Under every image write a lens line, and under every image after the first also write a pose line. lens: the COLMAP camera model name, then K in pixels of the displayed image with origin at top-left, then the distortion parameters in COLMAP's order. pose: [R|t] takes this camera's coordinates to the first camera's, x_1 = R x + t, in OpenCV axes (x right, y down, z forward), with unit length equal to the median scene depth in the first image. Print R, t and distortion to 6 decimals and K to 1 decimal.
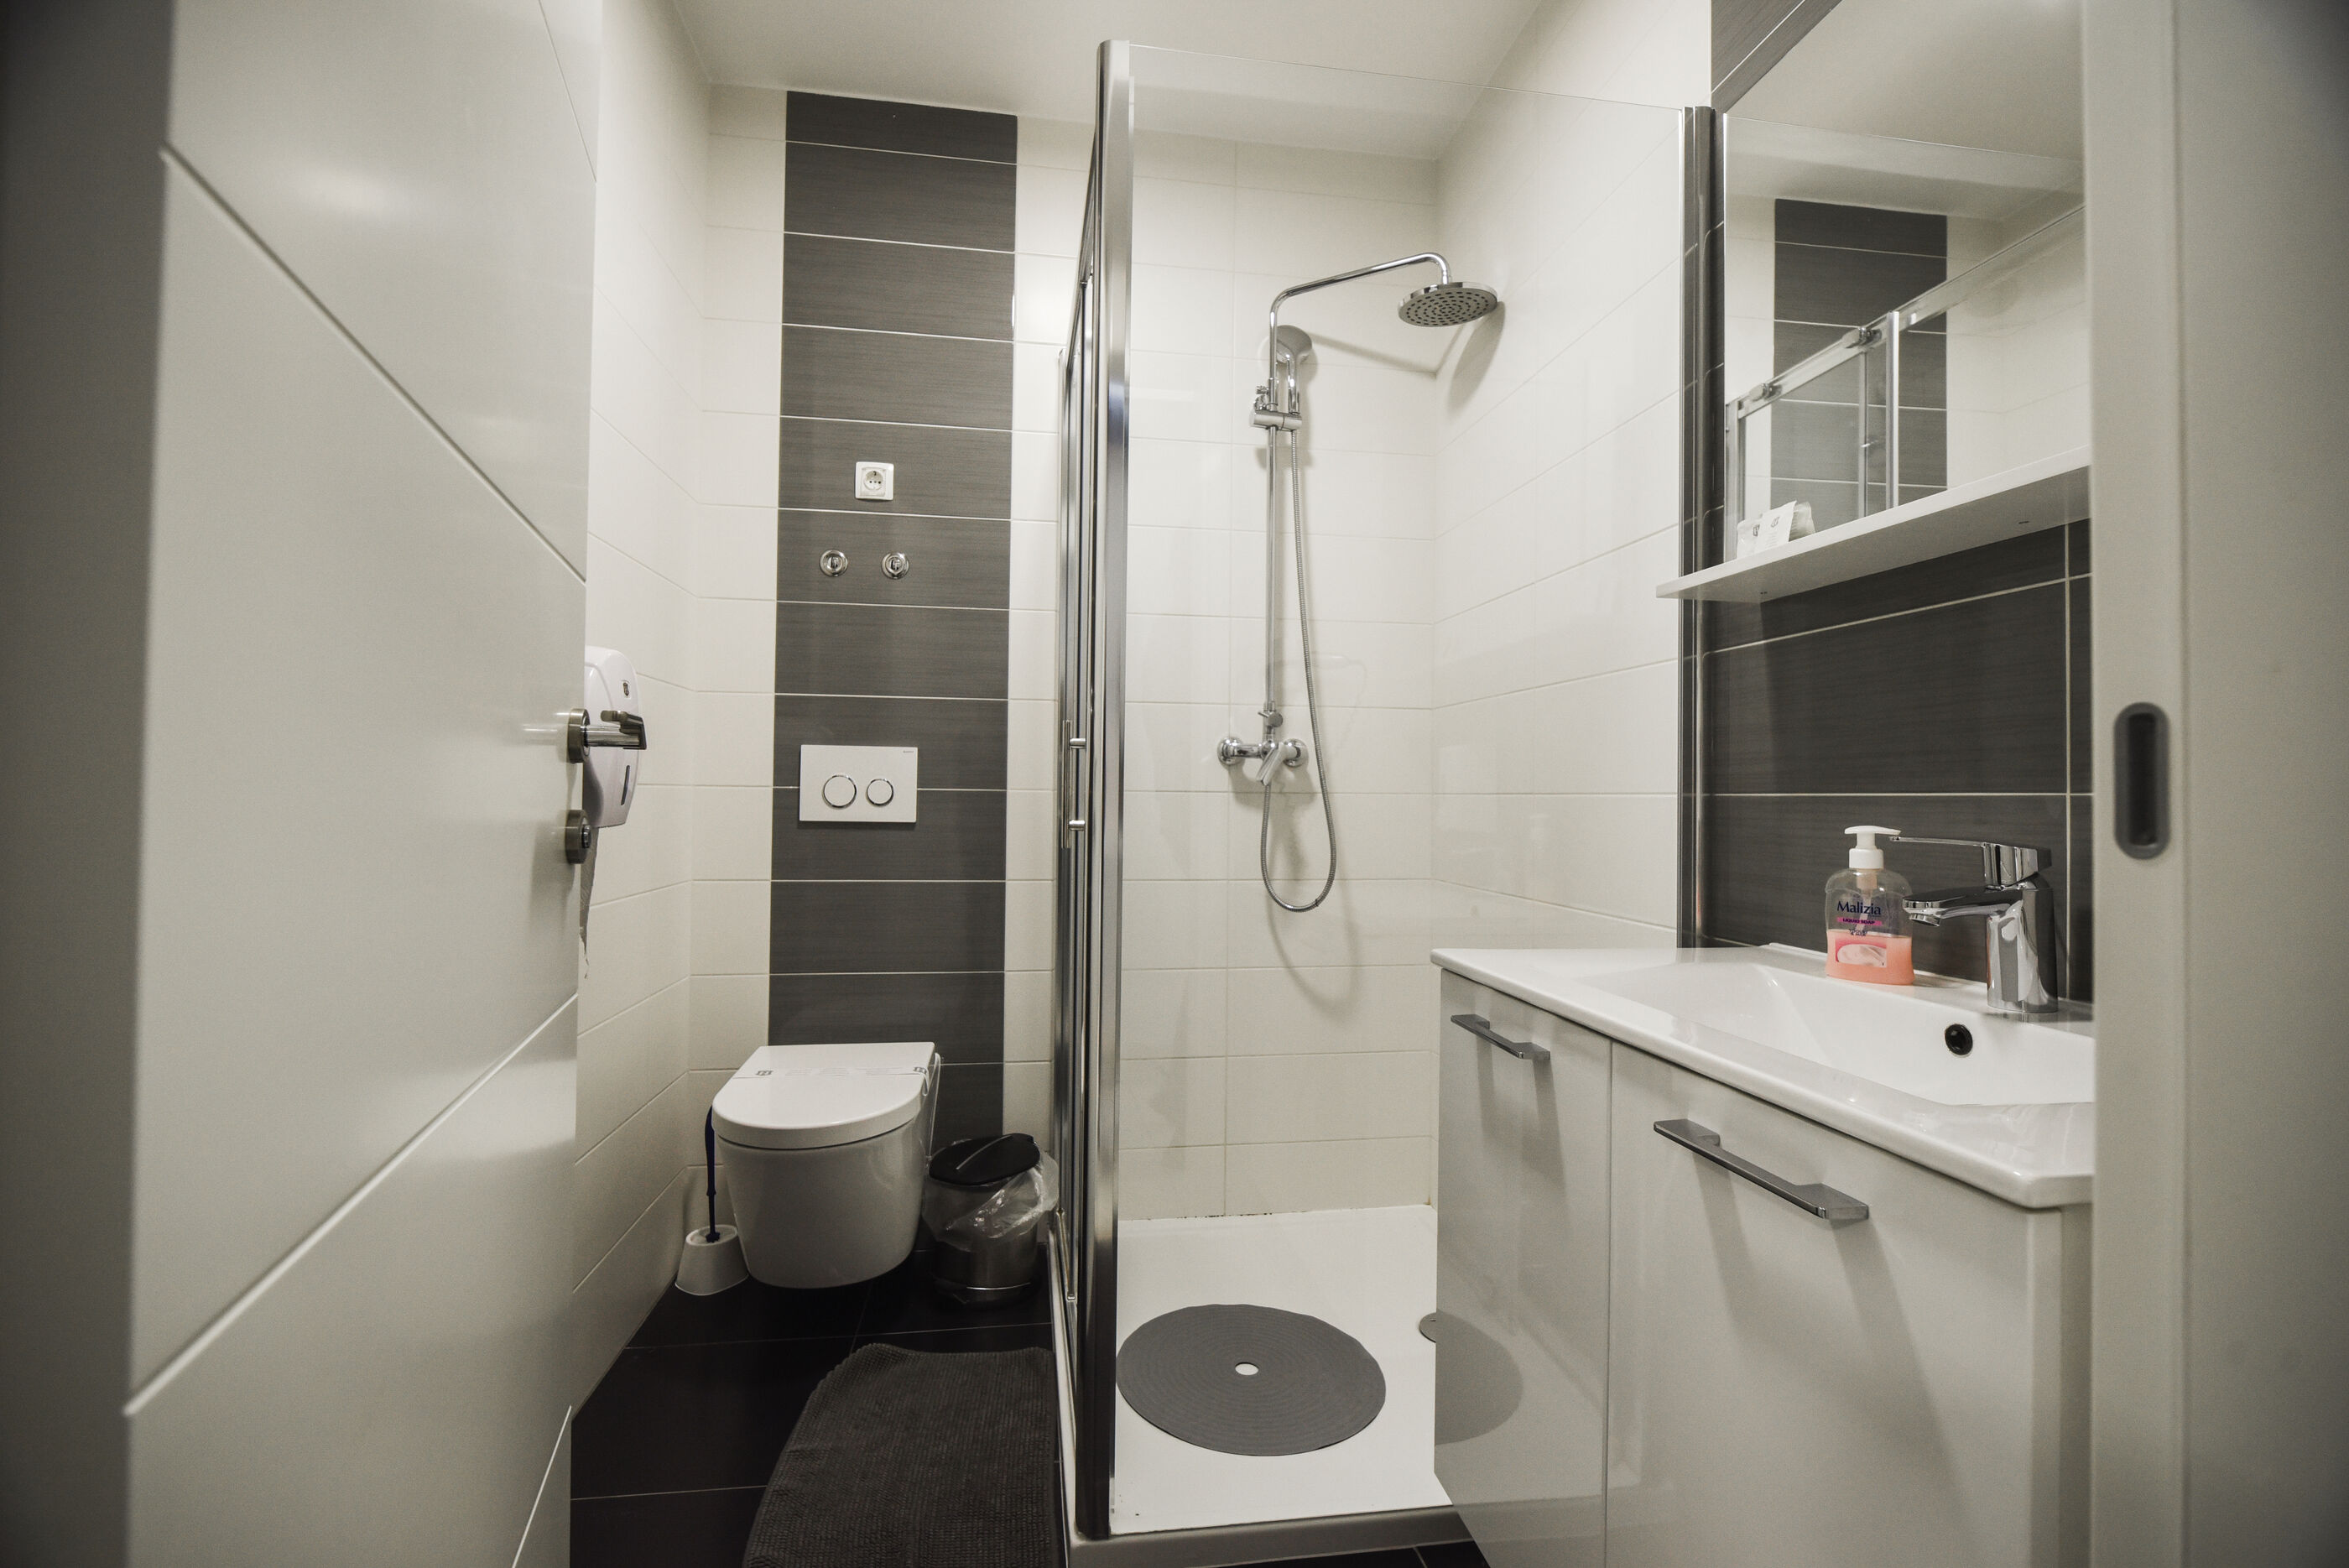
lens RADIAL K [[1019.2, 0, 1175.2], [0, 1019.2, 780.8], [0, 0, 1]] dist [-0.013474, -0.000465]
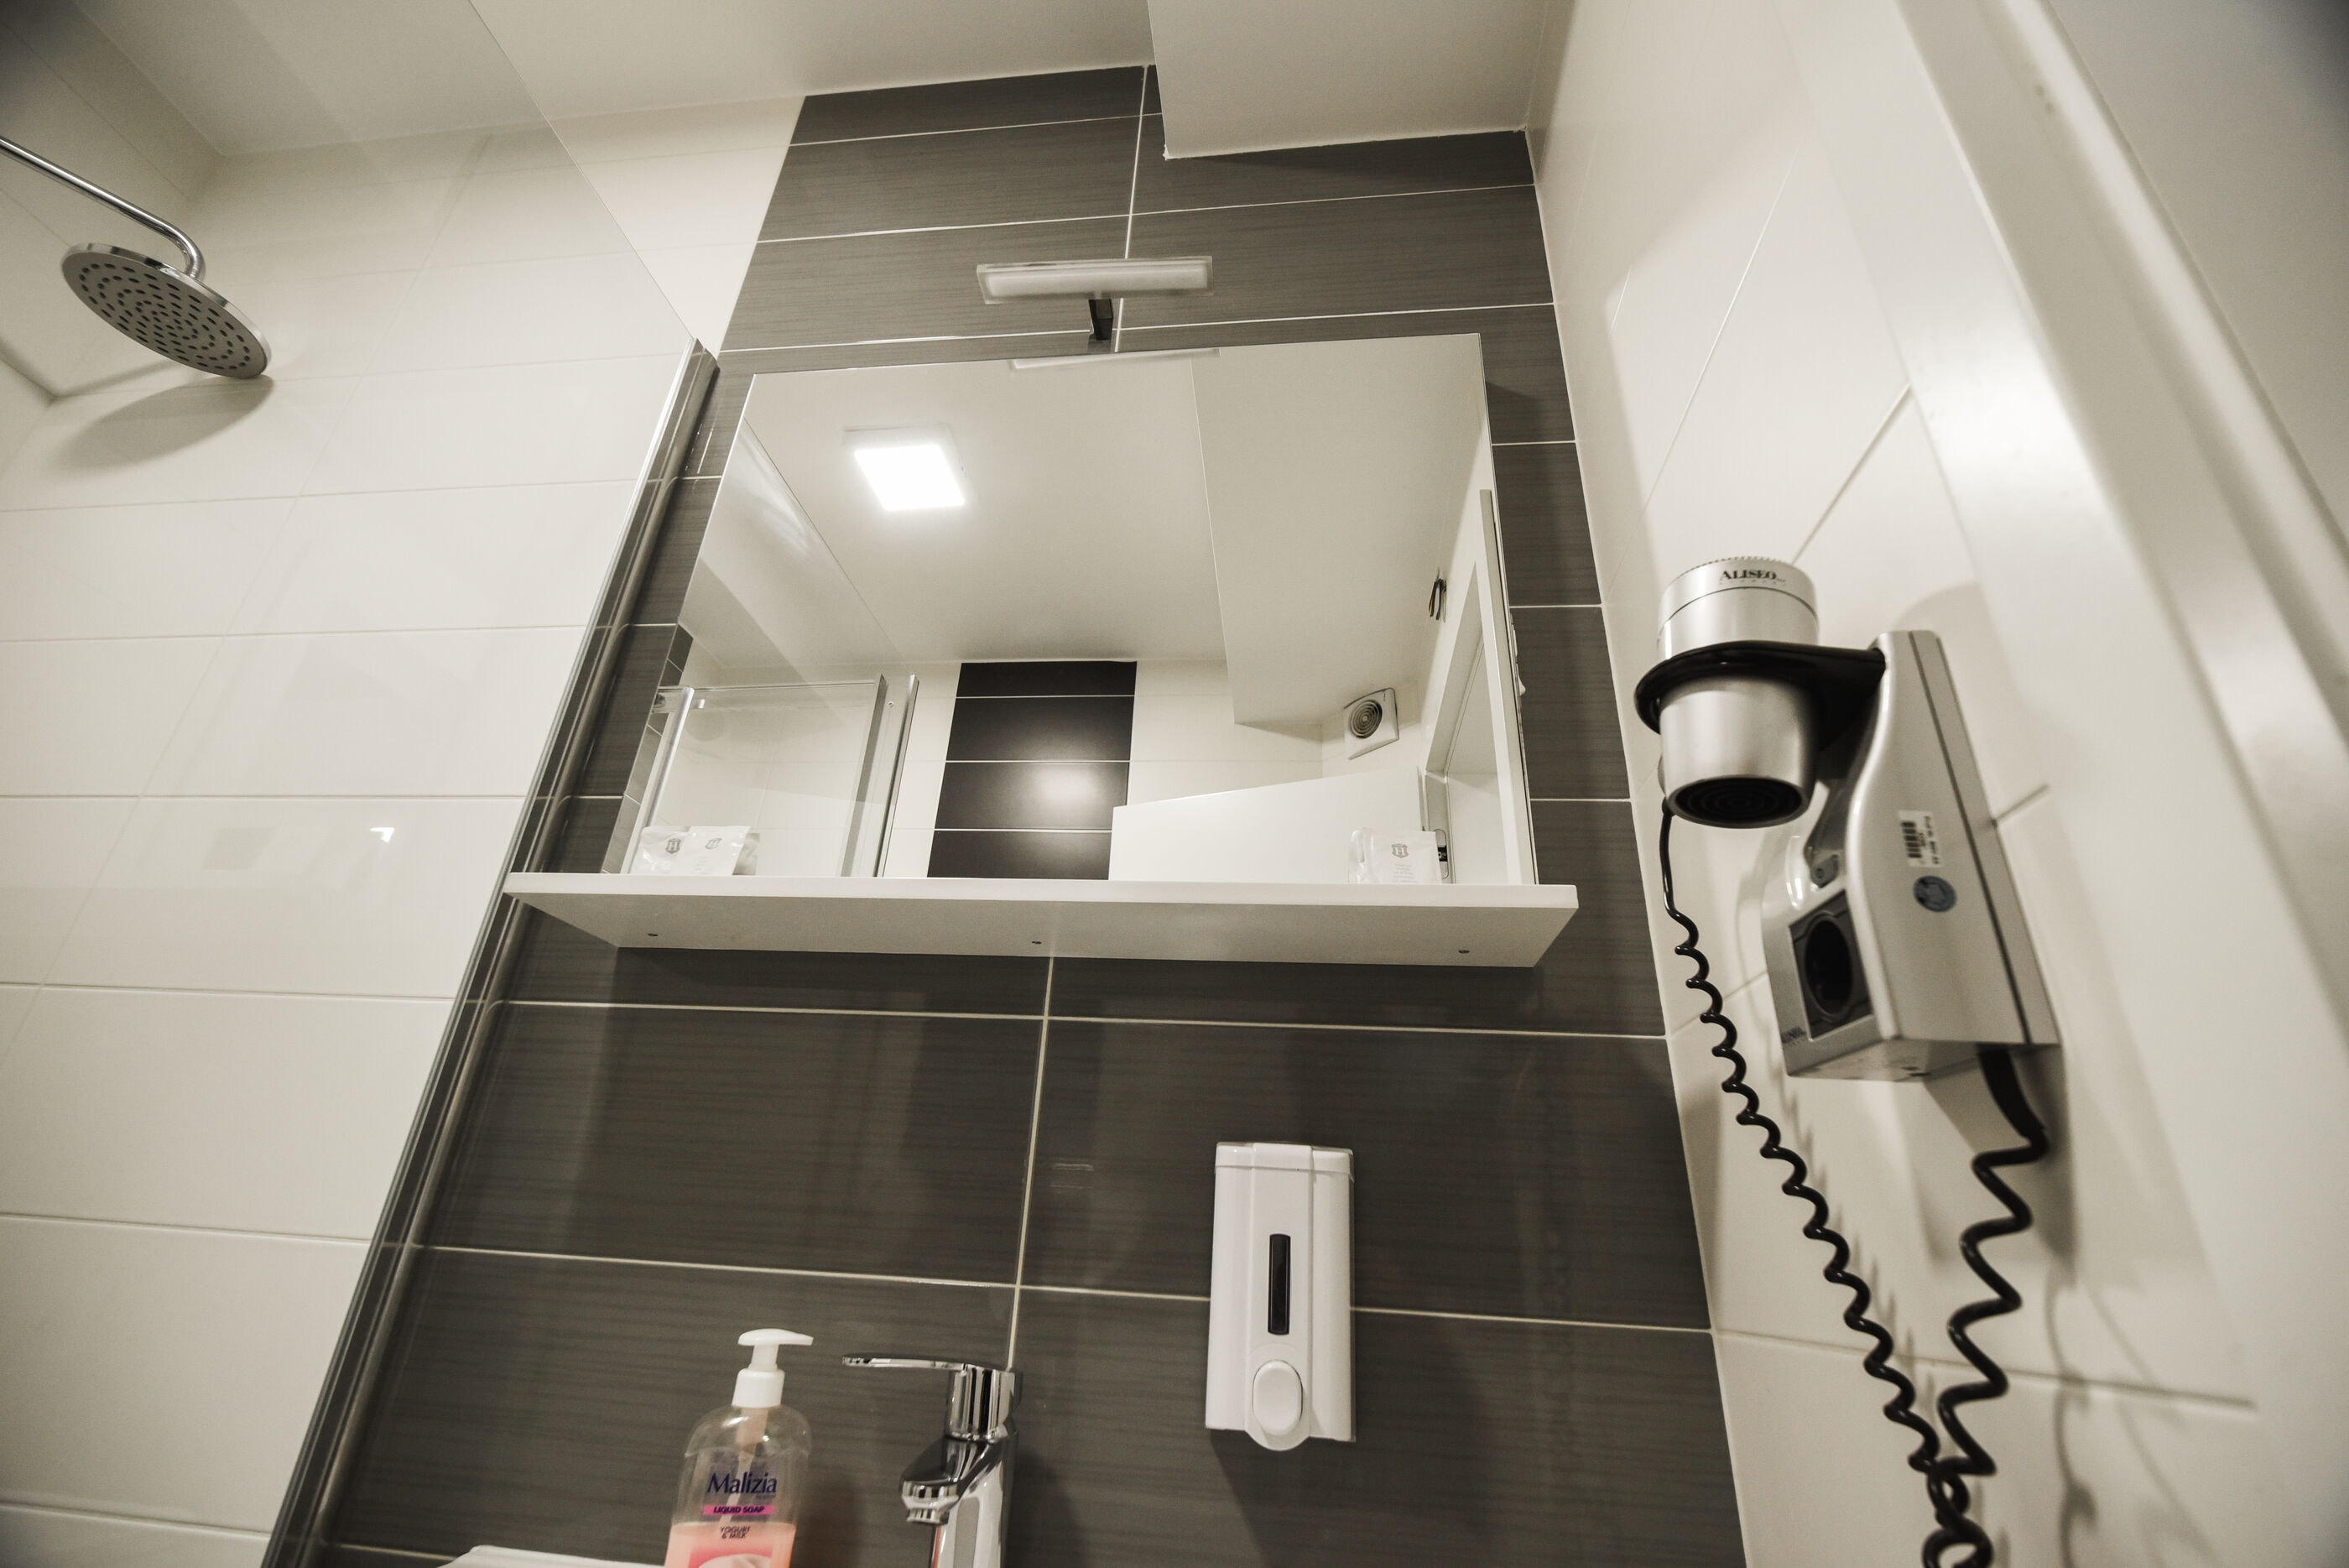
lens RADIAL K [[1019.2, 0, 1175.2], [0, 1019.2, 780.8], [0, 0, 1]] dist [-0.013474, -0.000465]
pose [[0.264691, 0.410742, 0.872485, 0.033334], [-0.064617, 0.910275, -0.408930, -0.021667], [-0.962166, 0.051863, 0.267482, 0.451466]]
